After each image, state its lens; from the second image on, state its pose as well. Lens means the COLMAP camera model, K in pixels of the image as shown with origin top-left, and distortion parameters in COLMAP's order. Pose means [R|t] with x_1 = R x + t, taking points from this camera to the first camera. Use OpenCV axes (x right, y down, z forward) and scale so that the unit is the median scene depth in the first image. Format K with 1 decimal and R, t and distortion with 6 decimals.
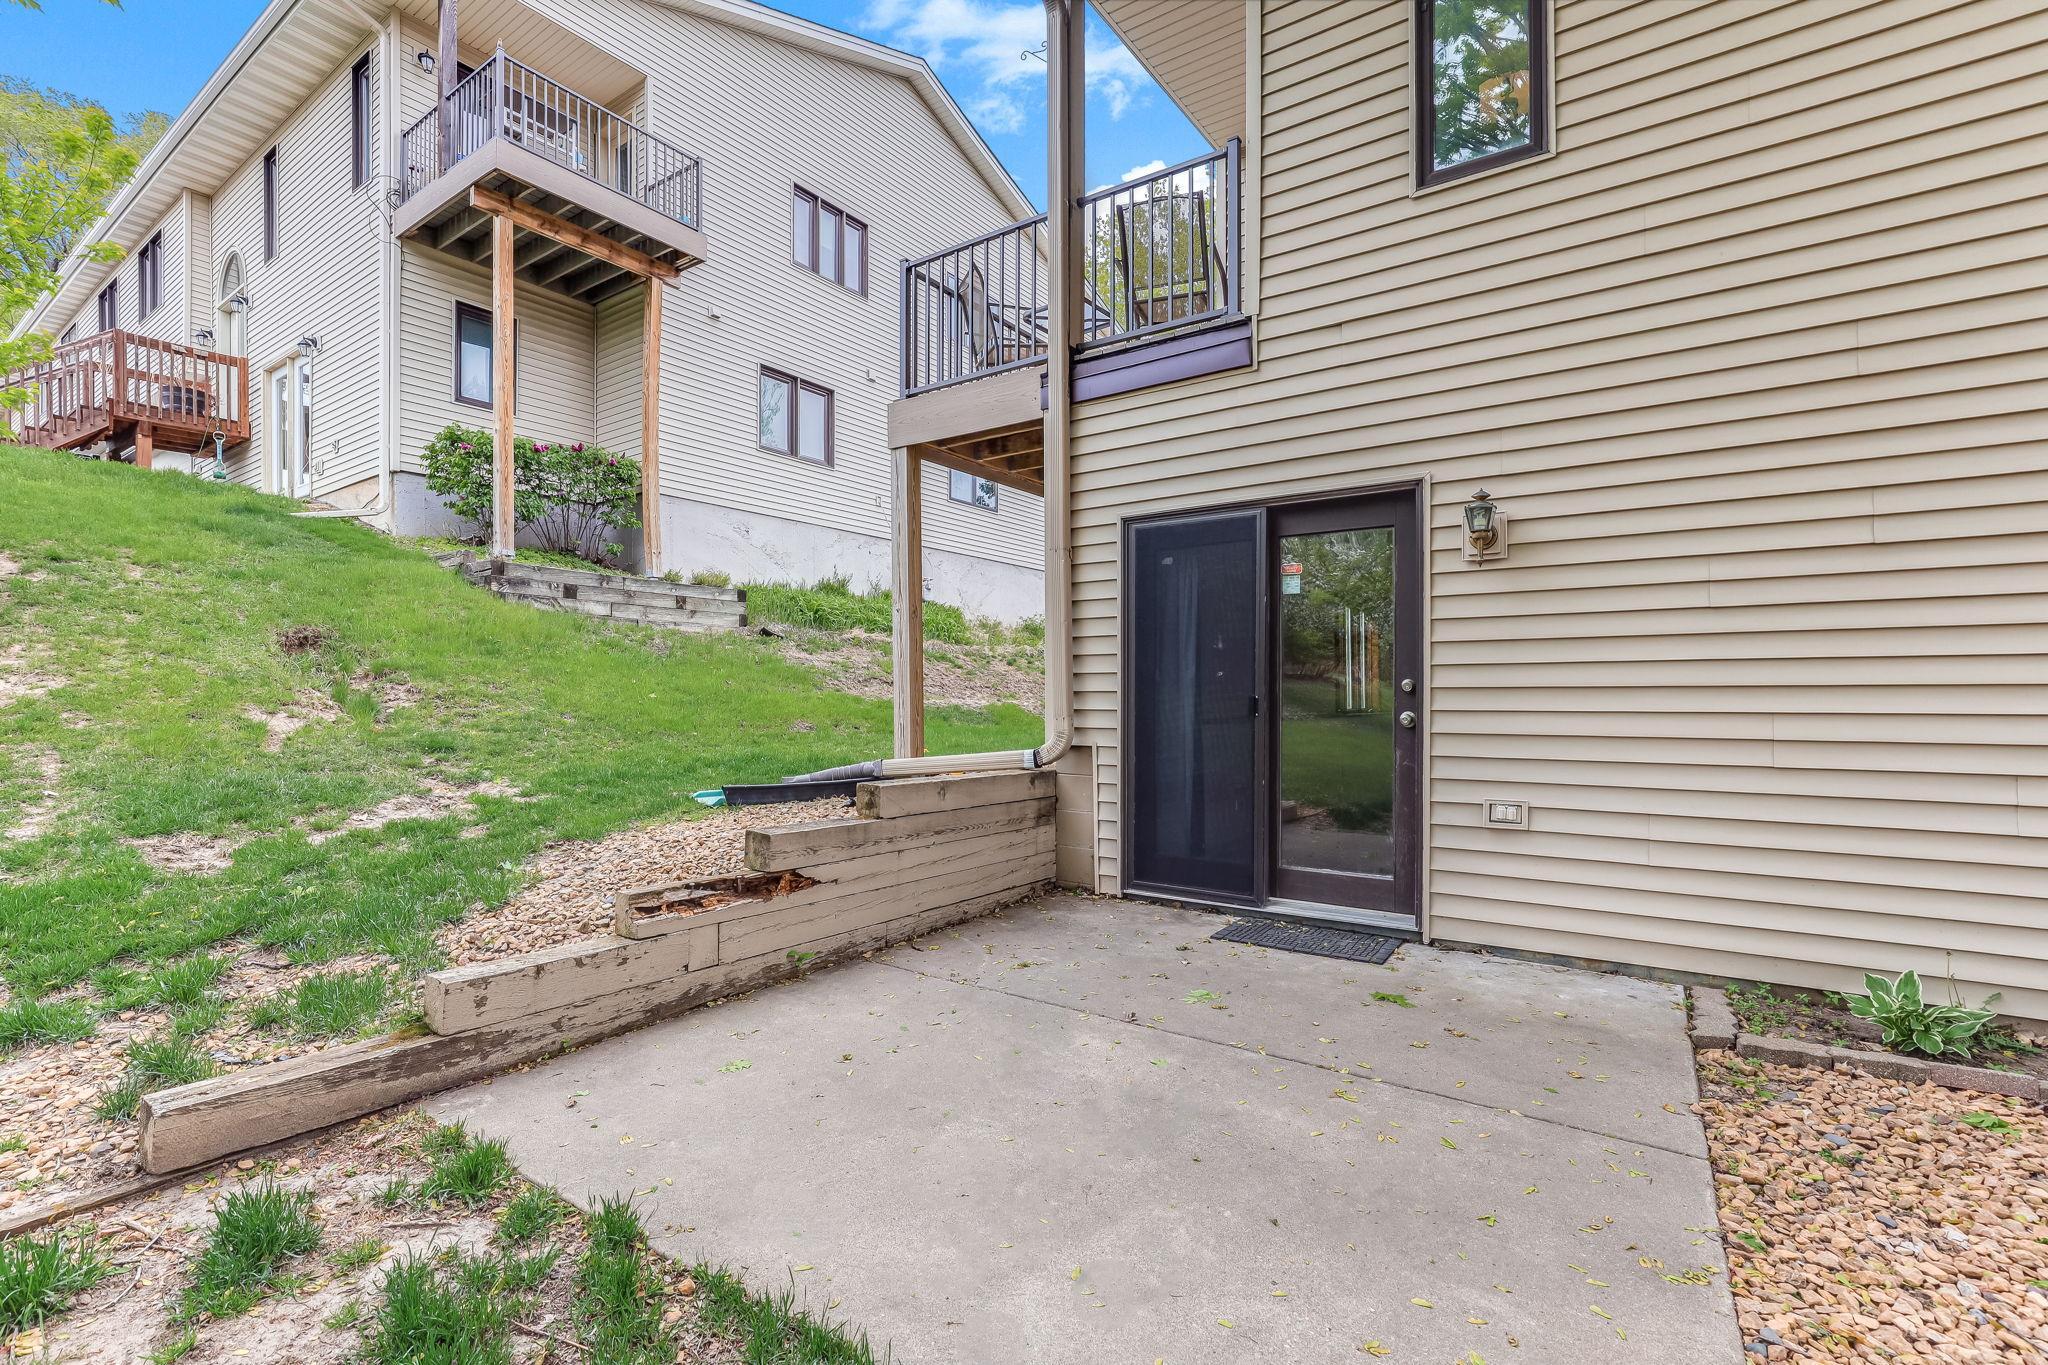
lens RADIAL K [[956.4, 0, 1043.9], [0, 956.4, 703.0], [0, 0, 1]] dist [-0.013447, 0.003330]
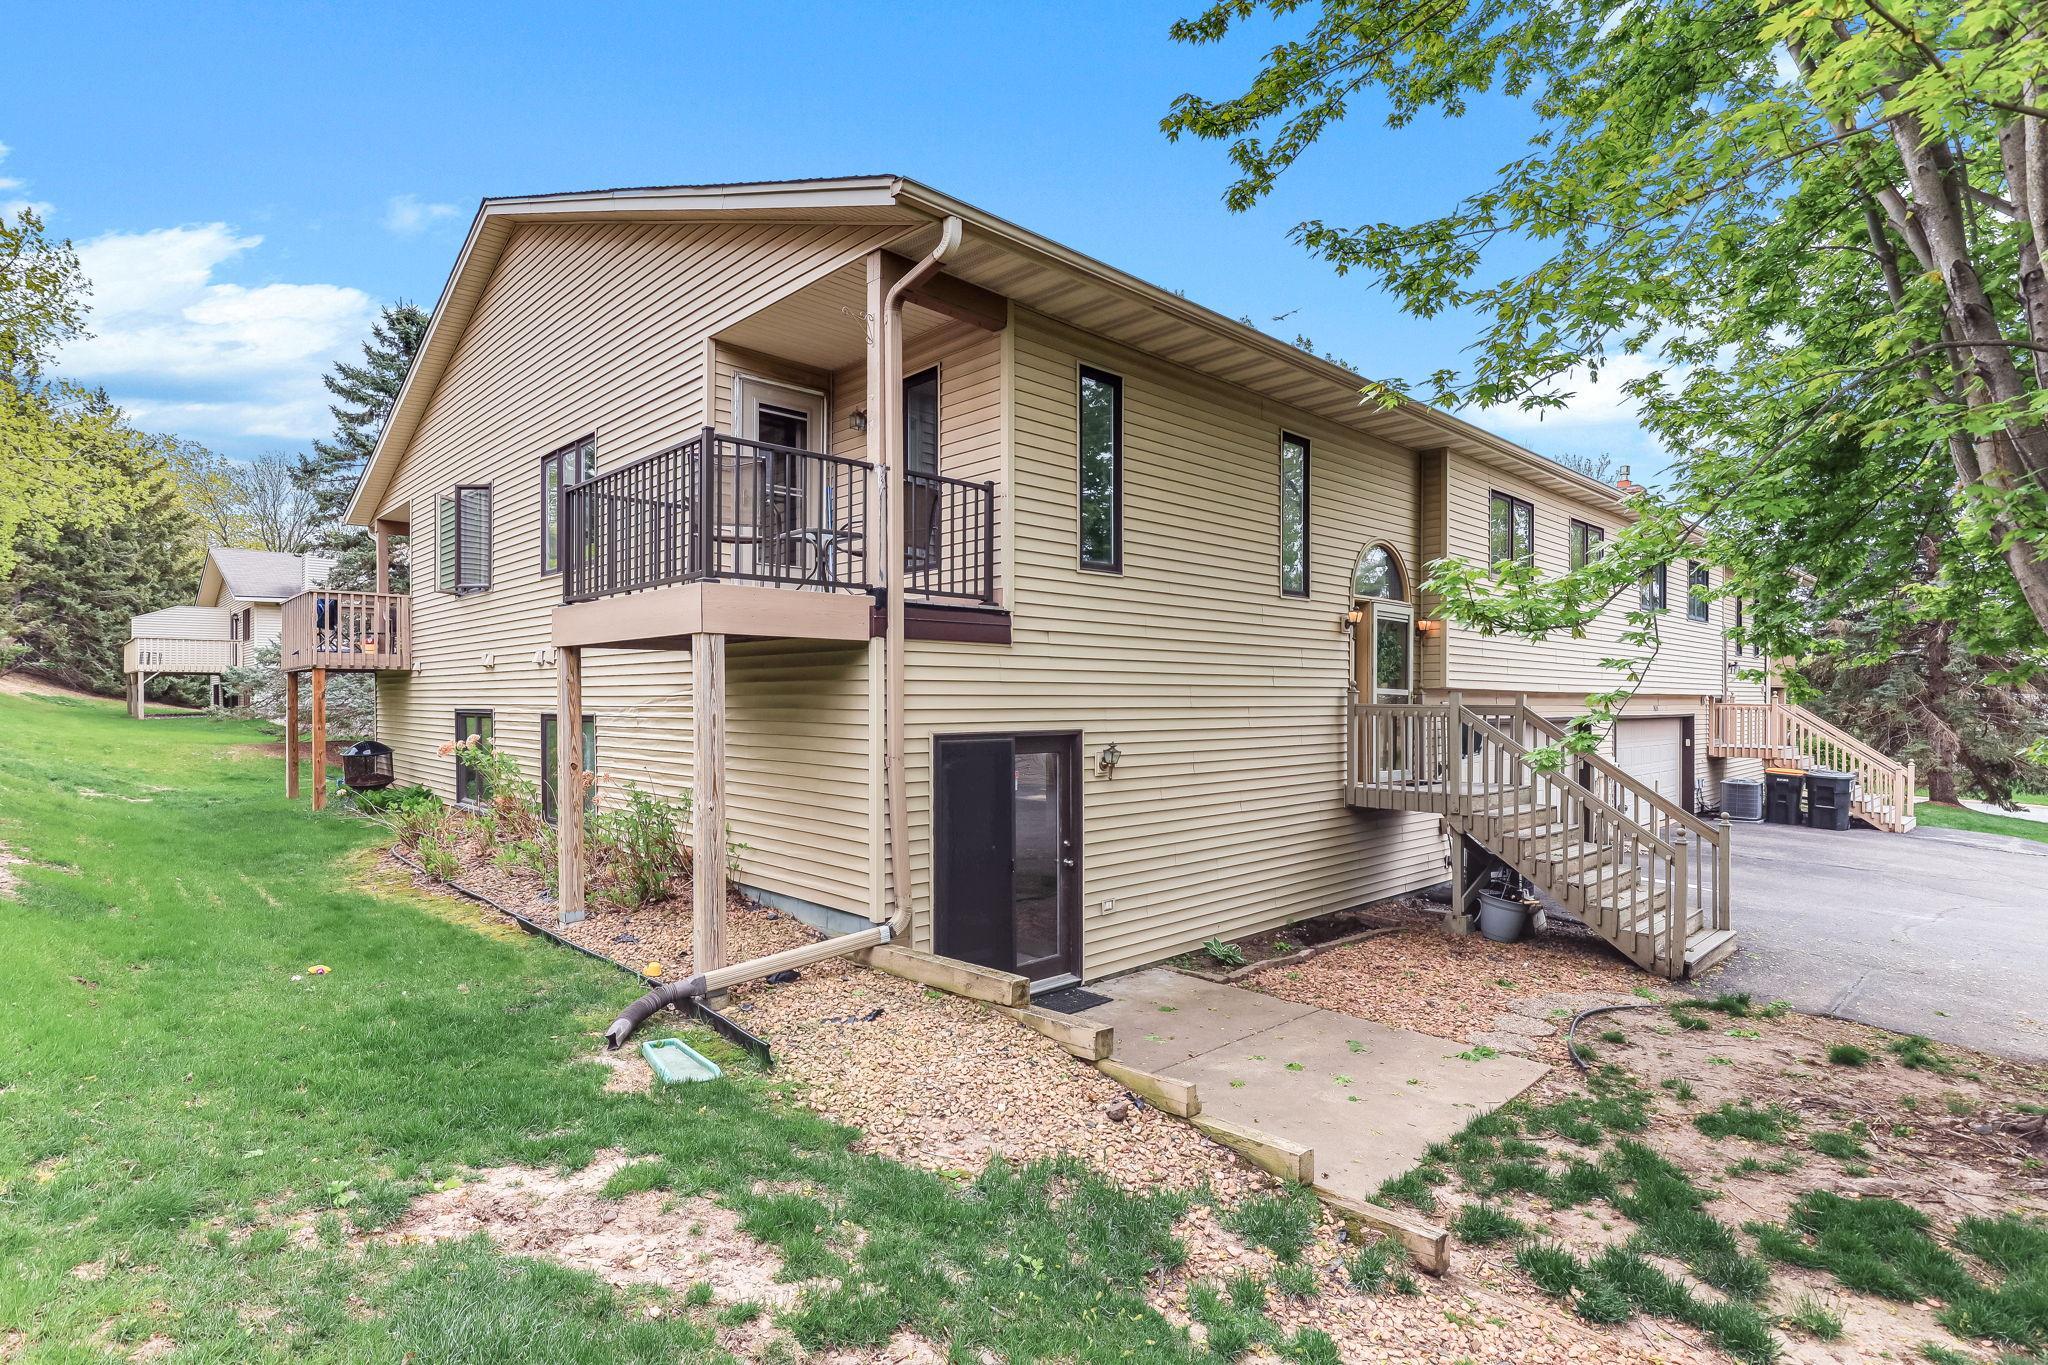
lens RADIAL K [[1047.4, 0, 1011.0], [0, 1047.4, 684.8], [0, 0, 1]] dist [-0.006907, -0.000504]
pose [[0.190261, 0.018100, 0.981567, -1.076791], [0.003270, 0.999813, -0.019071, -0.192218], [-0.981728, 0.006838, 0.190166, 0.510204]]
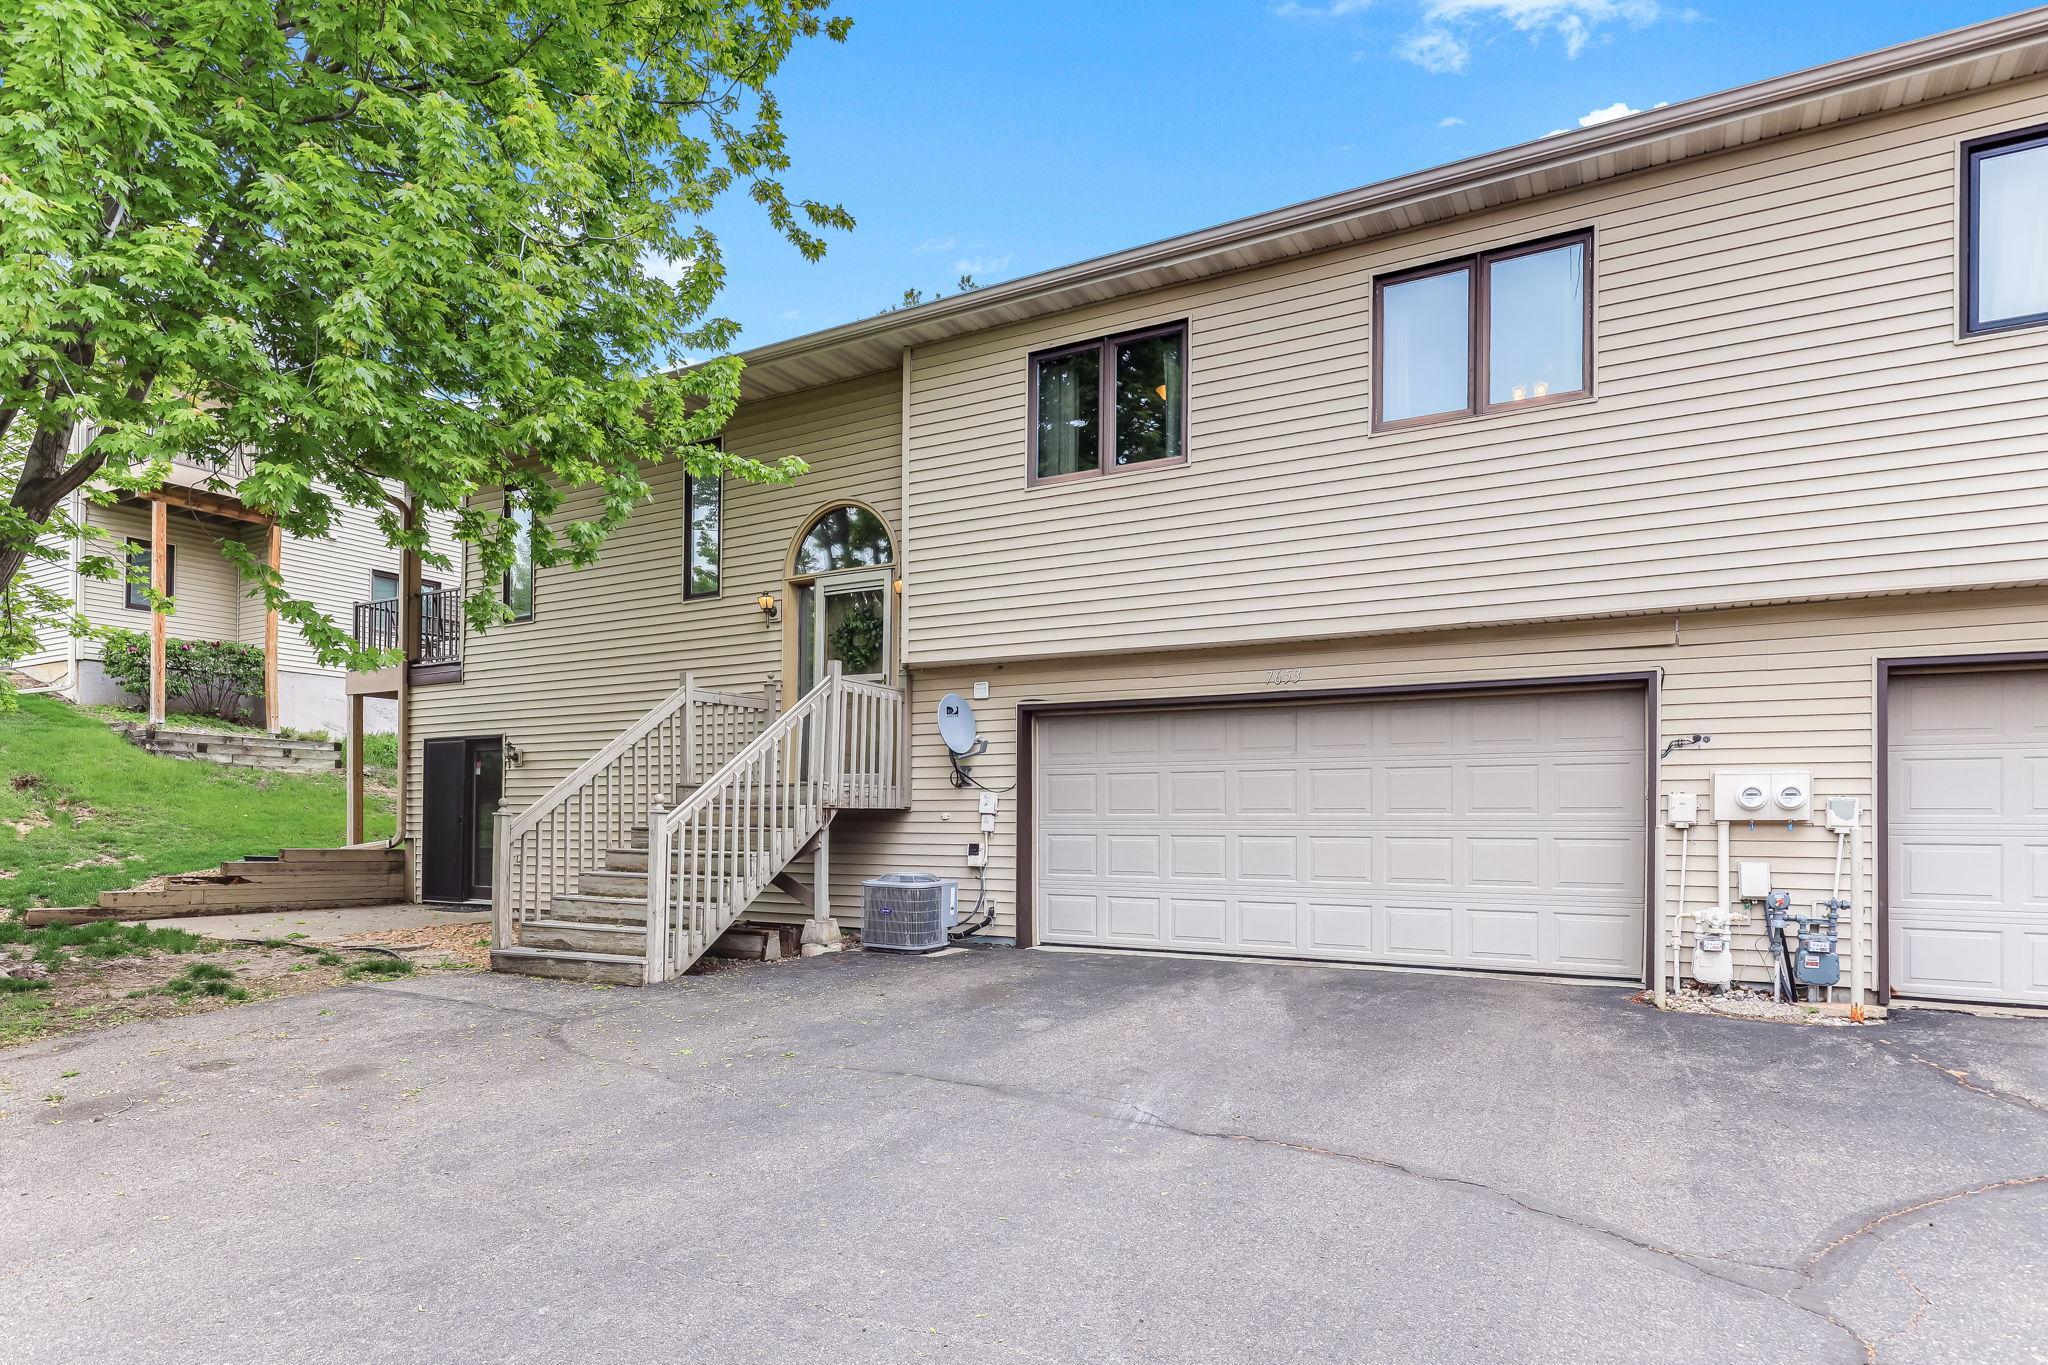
lens RADIAL K [[1177.8, 0, 1024.4], [0, 1177.8, 813.9], [0, 0, 1]] dist [-0.007326, 0.006234]
pose [[0.995918, 0.006407, 0.090031, 1.047064], [-0.004956, 0.999854, -0.016327, 0.022182], [-0.090123, 0.015814, 0.995805, -1.611639]]
